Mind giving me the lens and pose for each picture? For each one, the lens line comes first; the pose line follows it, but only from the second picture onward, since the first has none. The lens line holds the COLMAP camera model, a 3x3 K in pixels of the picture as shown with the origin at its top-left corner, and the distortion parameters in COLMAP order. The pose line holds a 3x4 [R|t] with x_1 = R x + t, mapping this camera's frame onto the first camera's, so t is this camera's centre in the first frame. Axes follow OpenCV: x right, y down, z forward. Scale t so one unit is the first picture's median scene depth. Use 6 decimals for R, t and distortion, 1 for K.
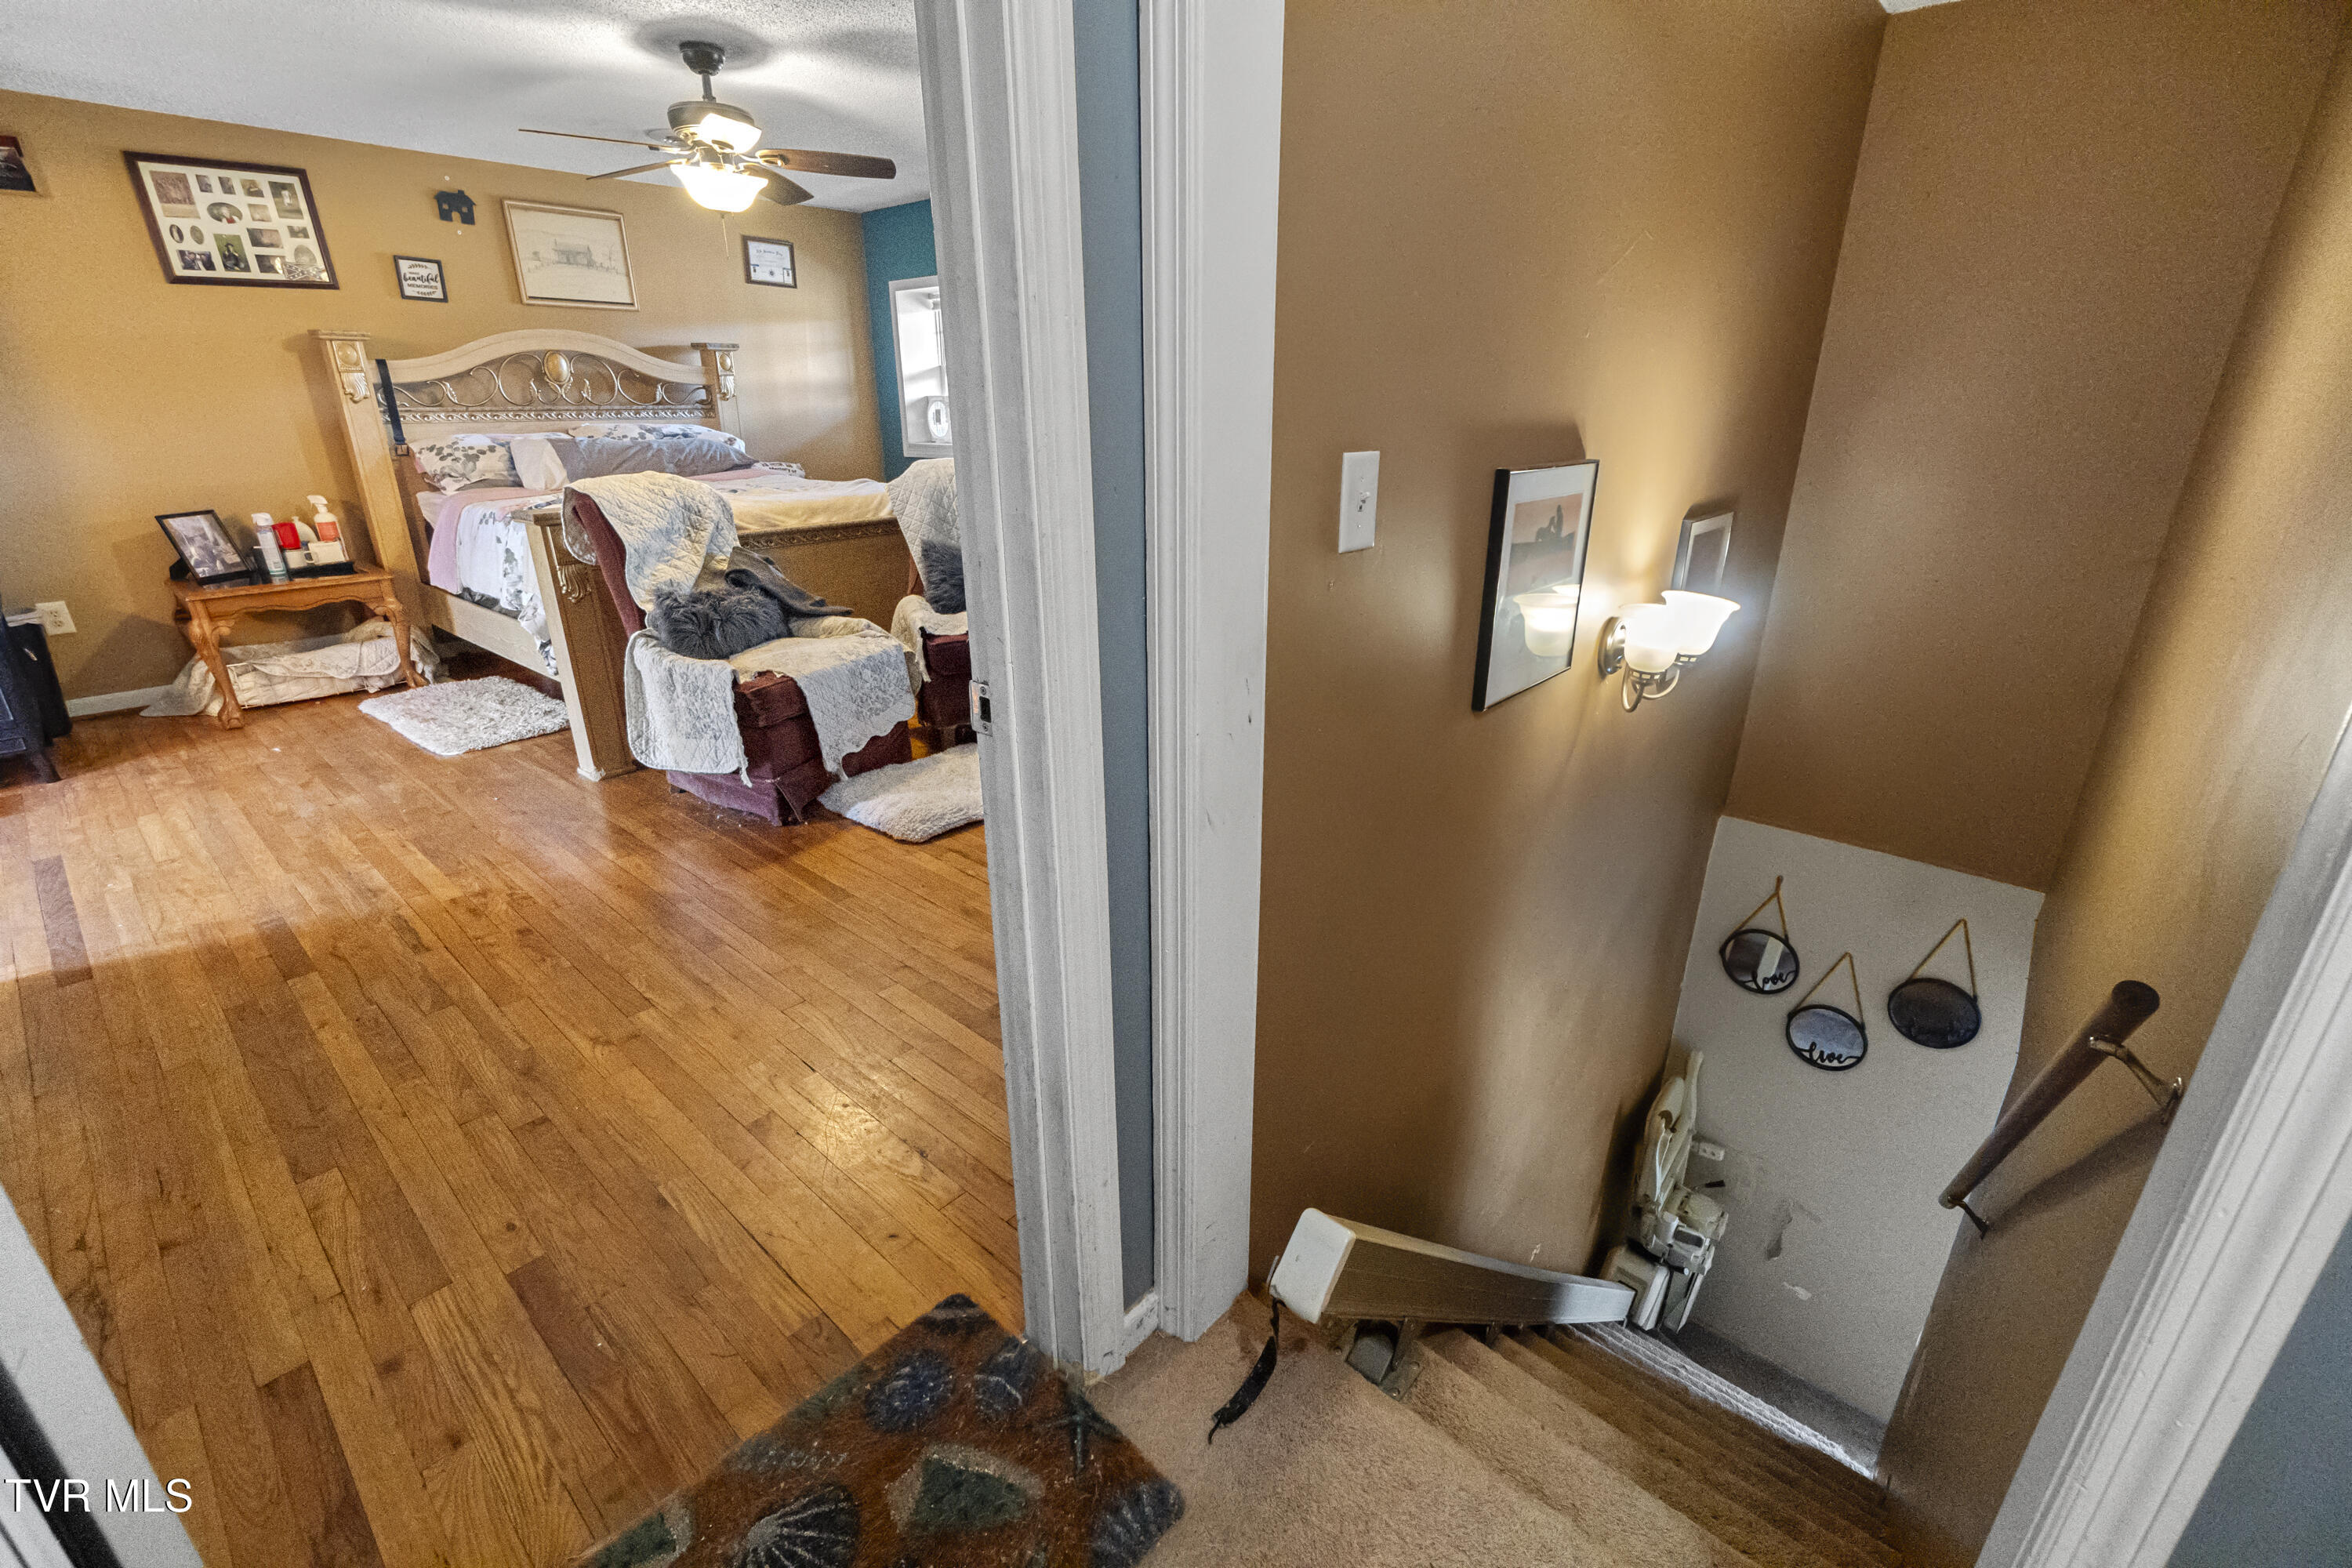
lens RADIAL K [[1013.5, 0, 1176.0], [0, 1013.5, 784.0], [0, 0, 1]] dist [-0.003763, 0.000828]
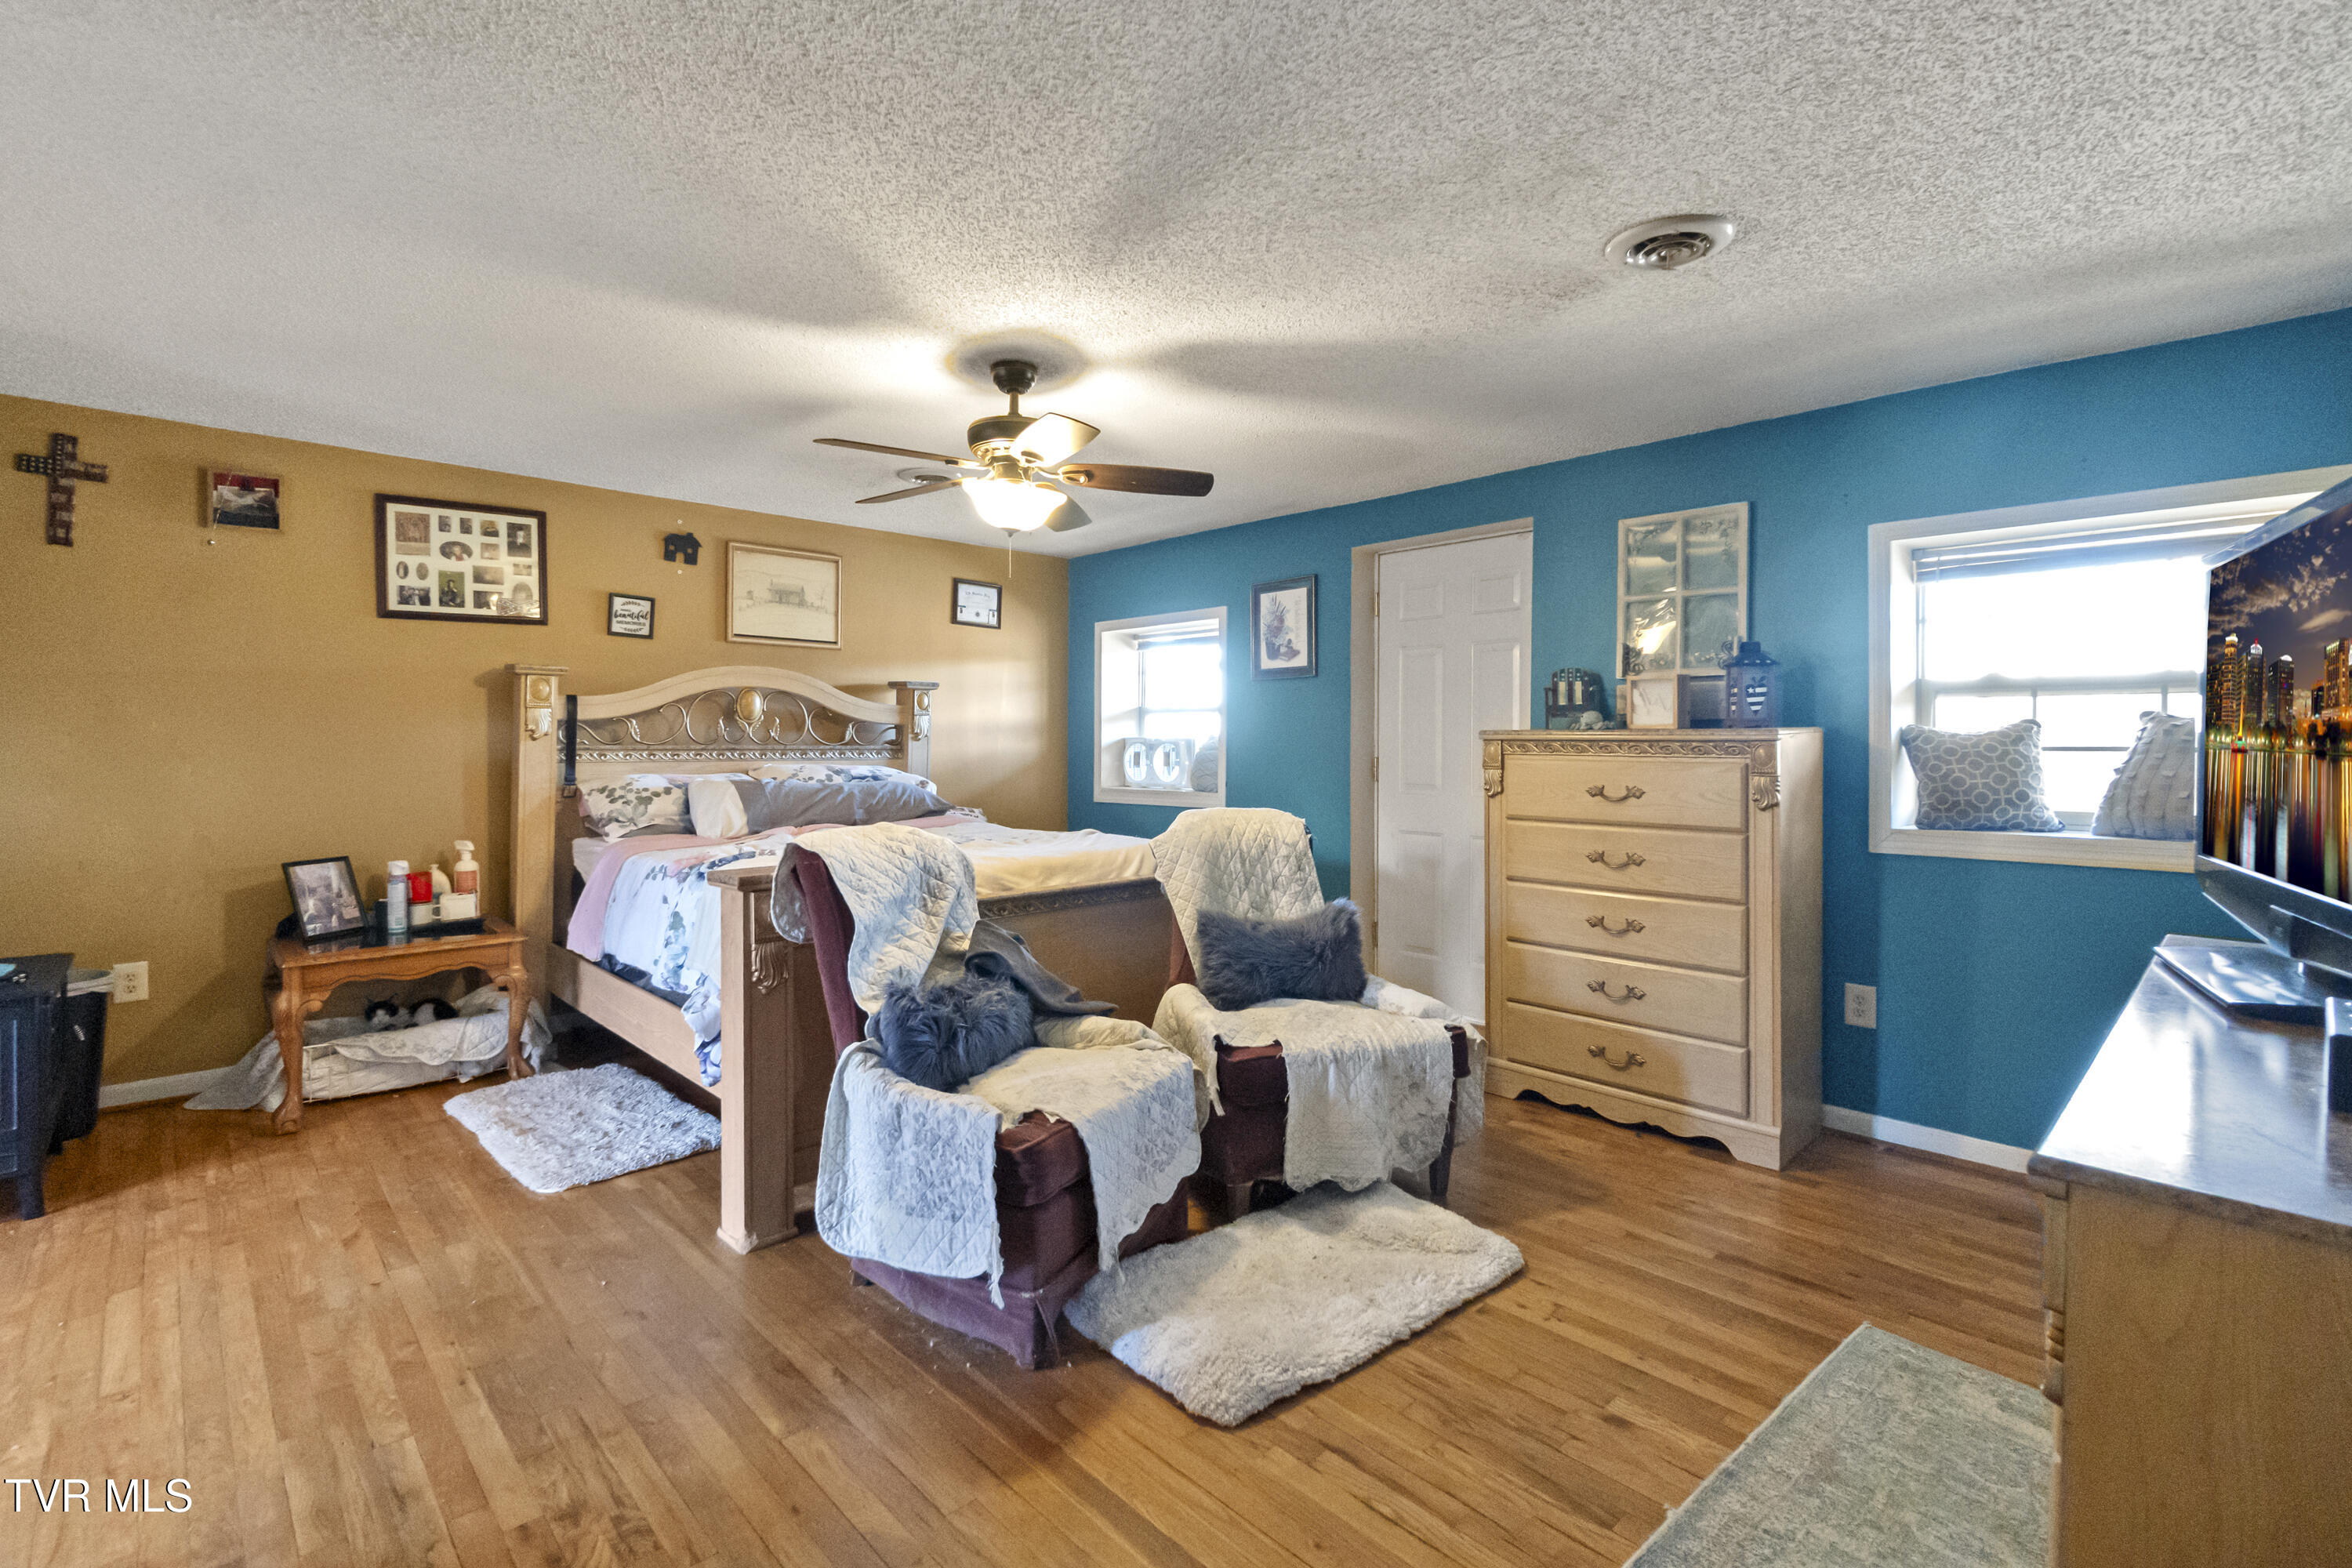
lens RADIAL K [[1076.6, 0, 1168.7], [0, 1076.6, 742.7], [0, 0, 1]] dist [-0.003511, 0.000897]
pose [[0.995584, 0.004225, -0.093783, -0.195683], [-0.037443, 0.933959, -0.355413, -0.070279], [0.086088, 0.357355, 0.929993, 0.199228]]
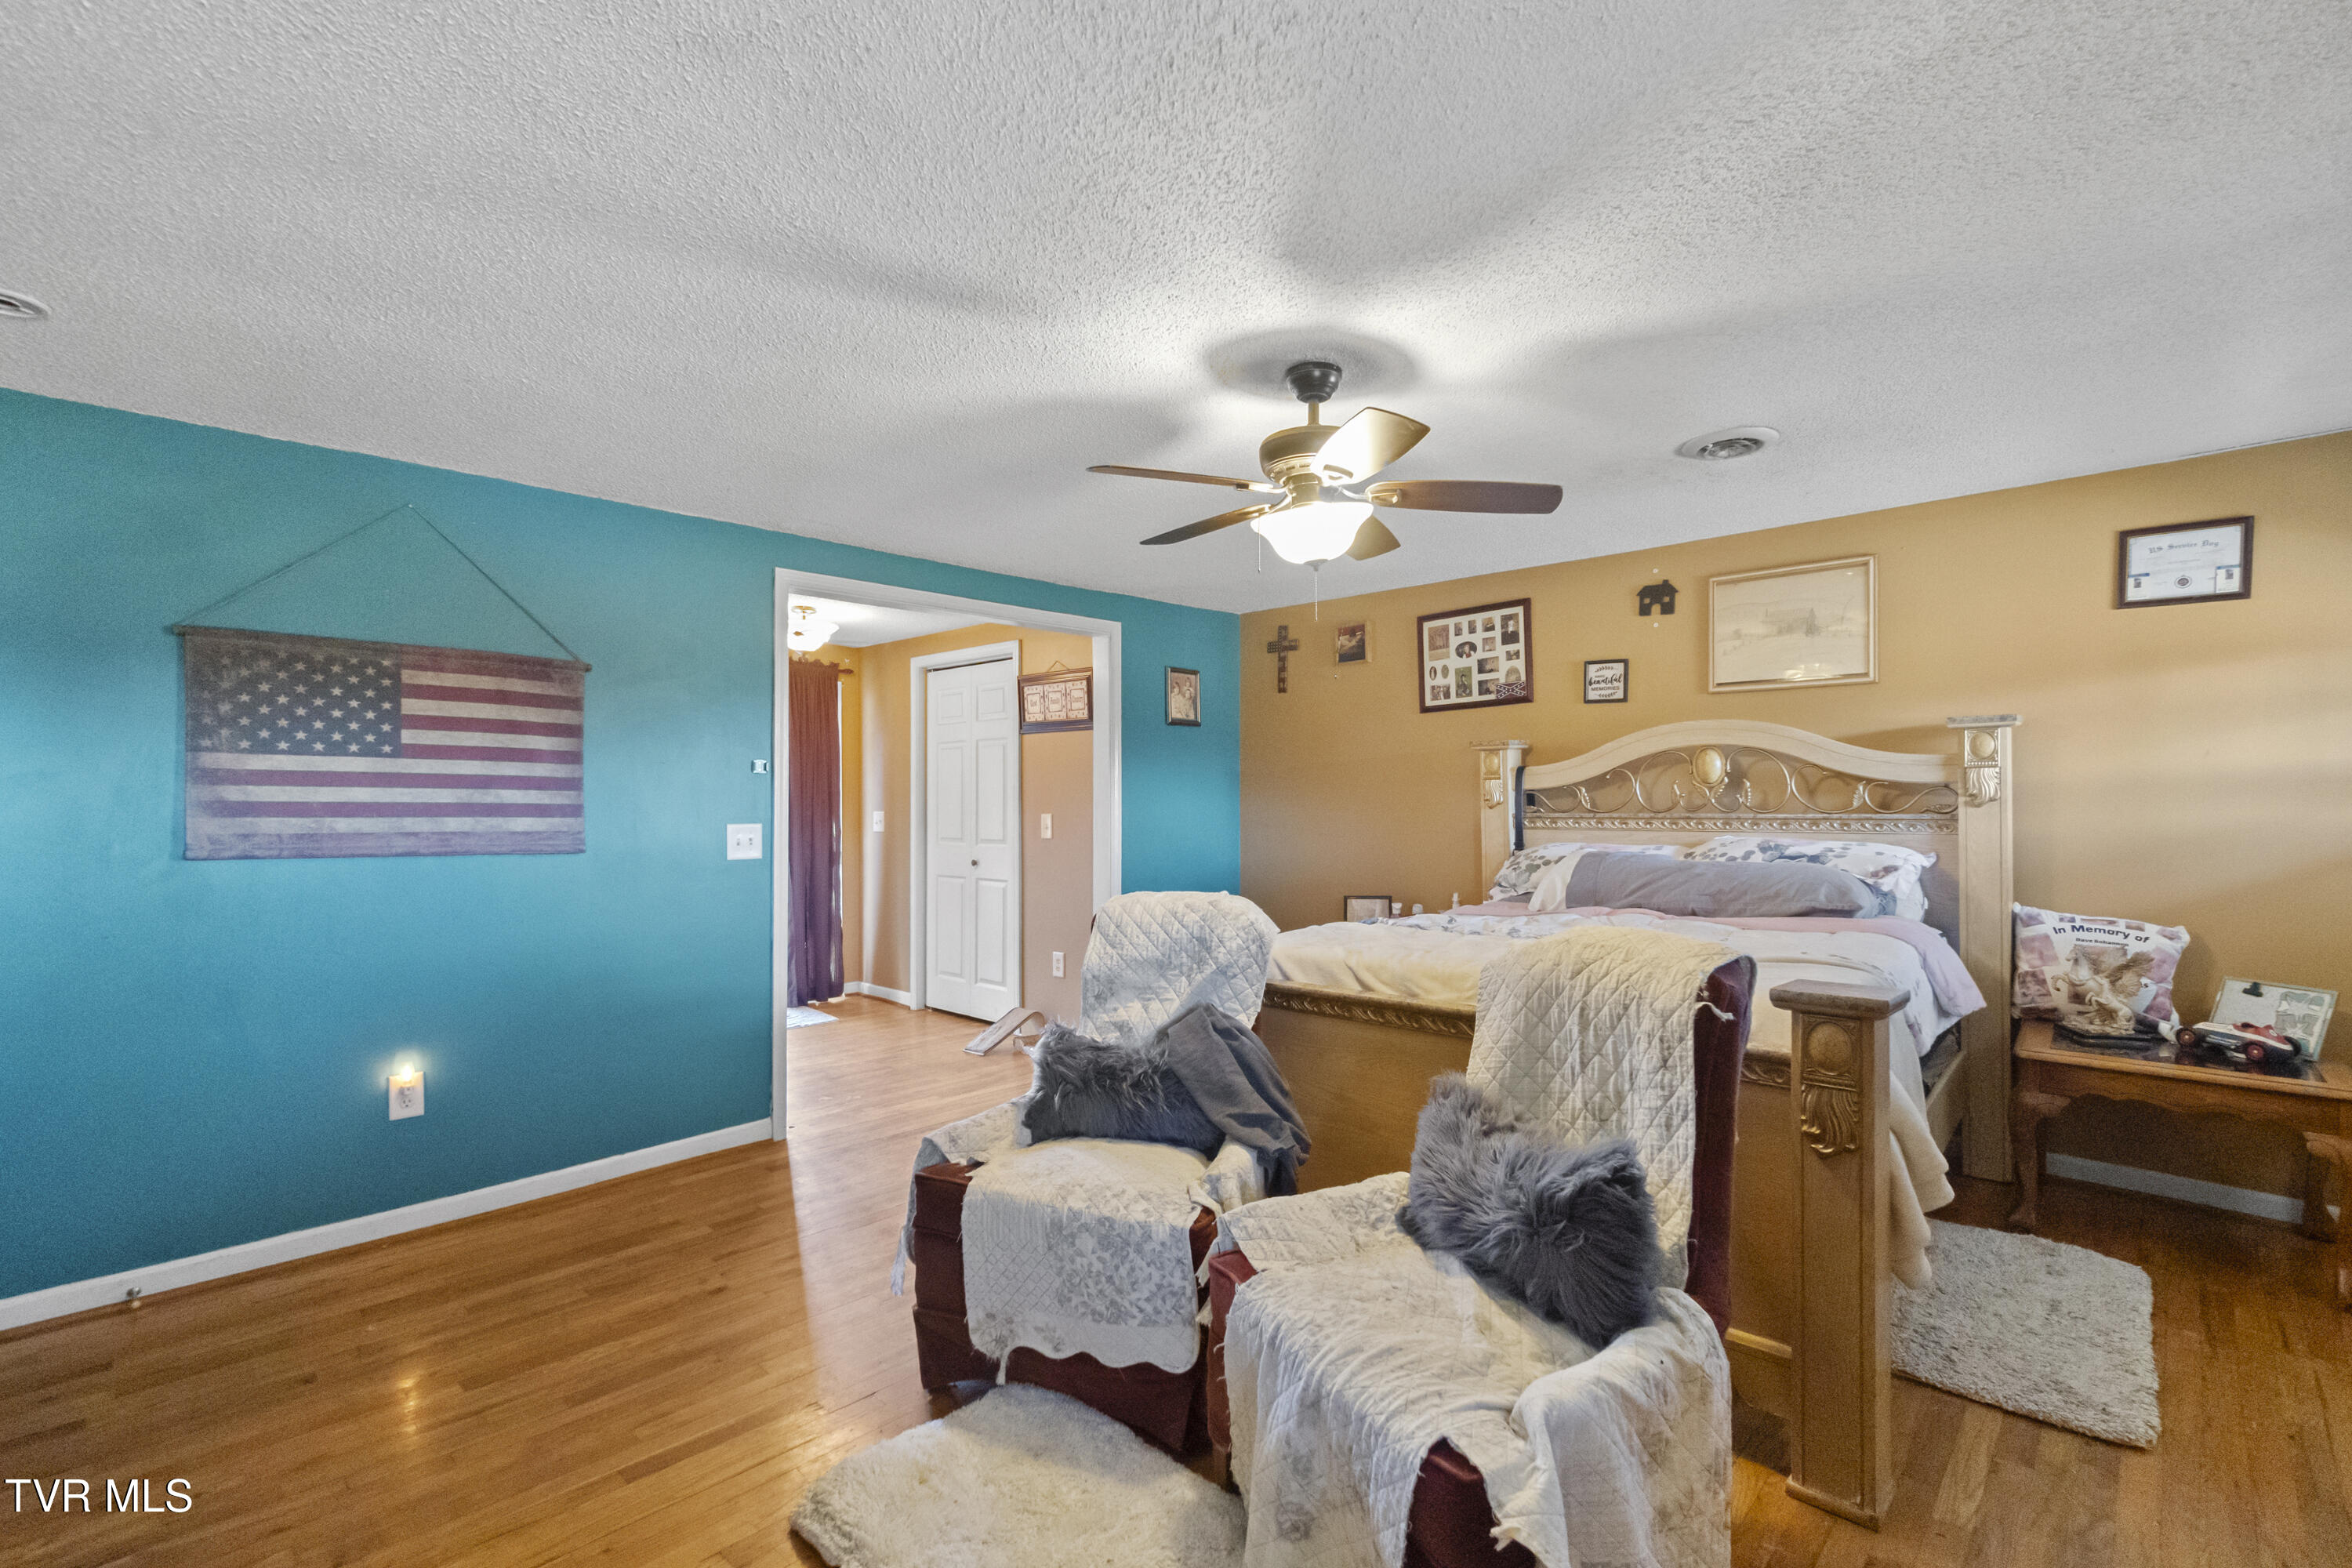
lens RADIAL K [[1068.8, 0, 1176.0], [0, 1068.8, 784.0], [0, 0, 1]] dist [0.001265, 0.000309]
pose [[-0.058998, -0.018617, -0.998084, 0.282175], [-0.353449, 0.935448, 0.003444, -0.335987], [0.933592, 0.352975, -0.061770, 0.878930]]
